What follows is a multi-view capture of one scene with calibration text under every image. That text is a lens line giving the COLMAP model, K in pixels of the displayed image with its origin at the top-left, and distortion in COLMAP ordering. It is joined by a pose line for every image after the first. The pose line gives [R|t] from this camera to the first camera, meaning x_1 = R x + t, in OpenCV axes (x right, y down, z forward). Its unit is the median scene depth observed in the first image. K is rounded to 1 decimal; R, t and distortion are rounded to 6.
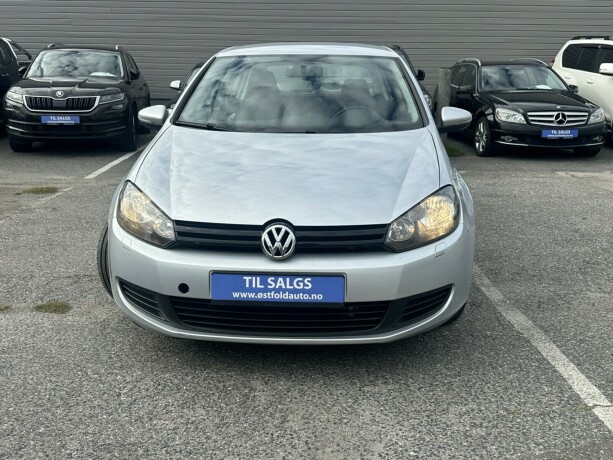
lens RADIAL K [[617.6, 0, 306.5], [0, 617.6, 230.0], [0, 0, 1]] dist [0.145917, -0.363801]
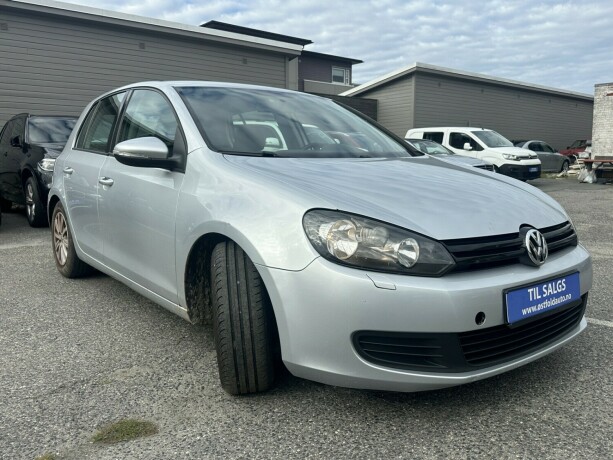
lens RADIAL K [[529.3, 0, 306.5], [0, 529.3, 230.0], [0, 0, 1]] dist [-0.005457, -0.003975]
pose [[0.752481, -0.095734, 0.651619, -0.832358], [0.172512, 0.983486, -0.054723, -0.022578], [-0.635619, 0.153590, 0.756570, 0.611413]]
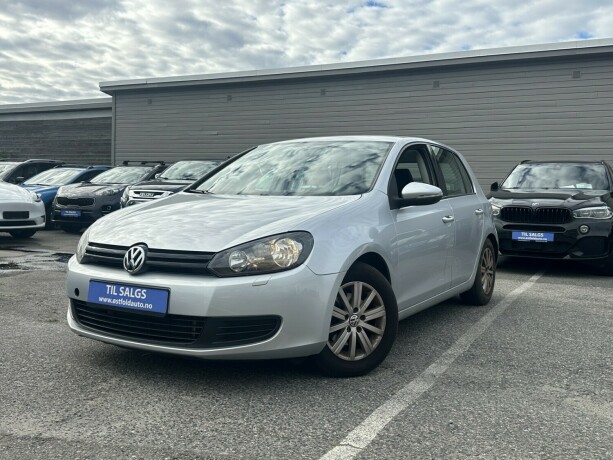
lens RADIAL K [[617.6, 0, 306.5], [0, 617.6, 230.0], [0, 0, 1]] dist [0.145917, -0.363801]
pose [[0.884781, 0.039575, -0.464323, 0.840015], [-0.138239, 0.973827, -0.180418, 0.139543], [0.445031, 0.223818, 0.867095, 0.056957]]
